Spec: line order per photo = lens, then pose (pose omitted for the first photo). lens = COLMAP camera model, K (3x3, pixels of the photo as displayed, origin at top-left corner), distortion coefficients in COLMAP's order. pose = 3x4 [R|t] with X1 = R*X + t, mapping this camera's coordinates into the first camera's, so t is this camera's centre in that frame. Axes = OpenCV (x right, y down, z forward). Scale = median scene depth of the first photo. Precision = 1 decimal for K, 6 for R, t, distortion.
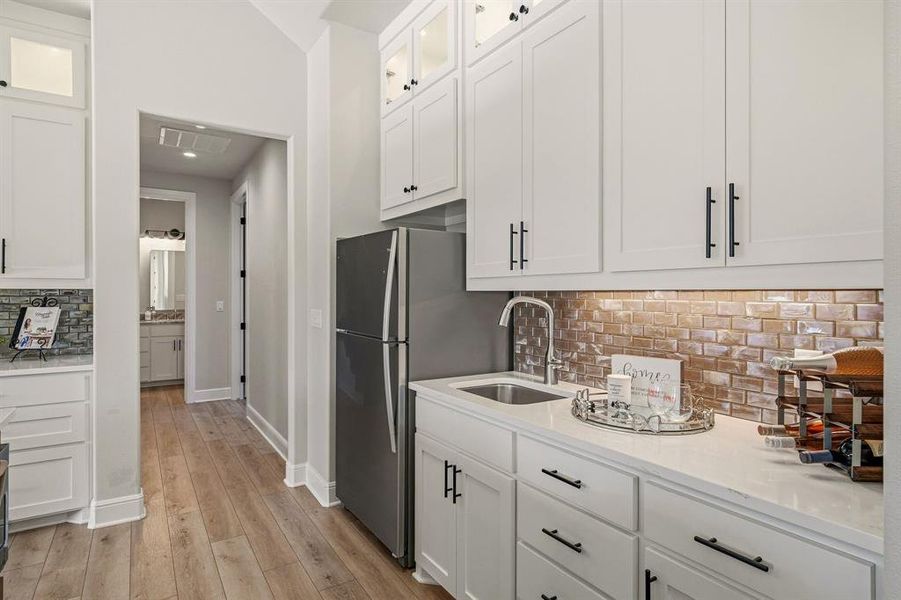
lens RADIAL K [[488.7, 0, 448.5], [0, 488.7, 291.8], [0, 0, 1]] dist [0.008143, 0.001943]
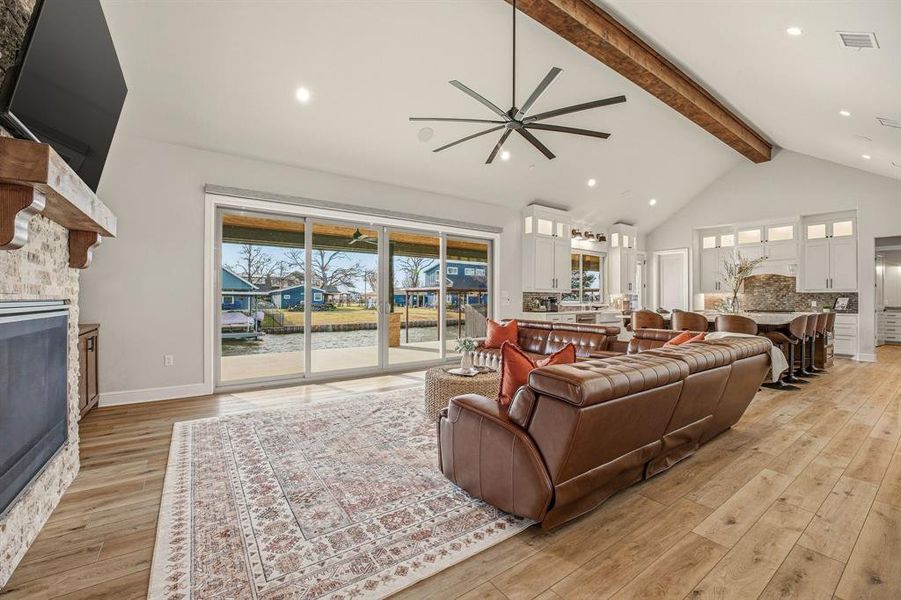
lens RADIAL K [[375.9, 0, 454.2], [0, 375.9, 295.0], [0, 0, 1]] dist [-0.019721, 0.002617]
pose [[0.059040, -0.007754, -0.998225, 1.604552], [-0.003760, 0.999961, -0.007990, 0.043673], [0.998249, 0.004225, 0.059009, -1.882568]]
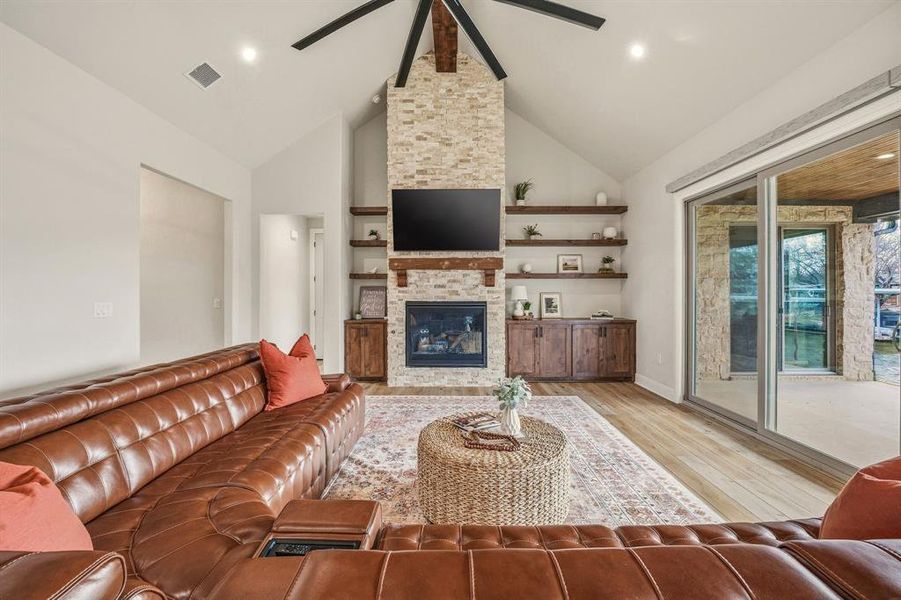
lens RADIAL K [[391.4, 0, 454.6], [0, 391.4, 292.6], [0, 0, 1]] dist [-0.012040, -0.001877]
pose [[-0.844511, 0.001201, 0.535537, -0.073206], [0.000433, 0.999999, -0.001560, 0.017696], [-0.535539, -0.001086, -0.844510, -1.024594]]
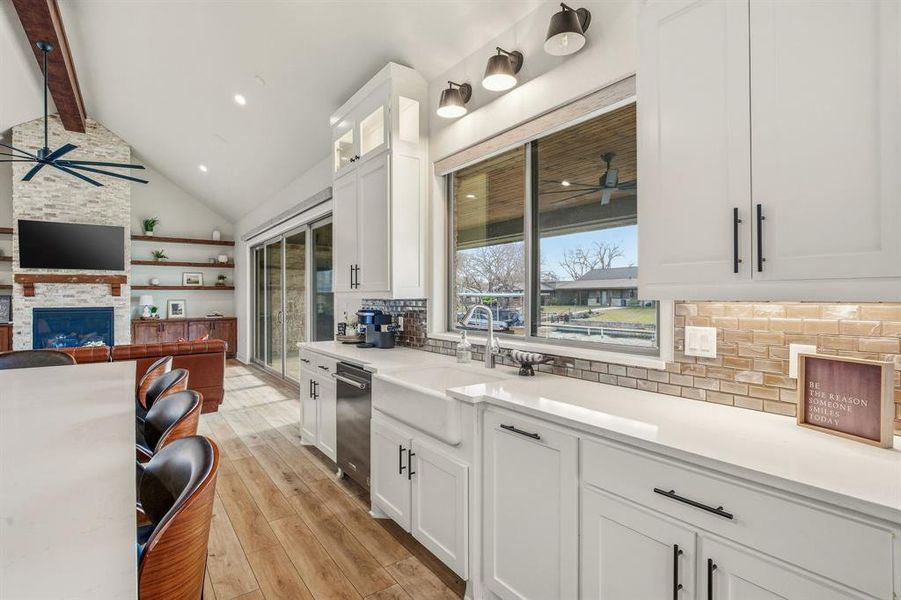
lens RADIAL K [[434.7, 0, 450.3], [0, 434.7, 294.4], [0, 0, 1]] dist [-0.011951, 0.001508]
pose [[-0.997835, 0.004807, -0.065596, -1.174040], [0.005088, 0.999979, -0.004116, -0.002298], [0.065575, -0.004441, -0.997838, 0.227909]]
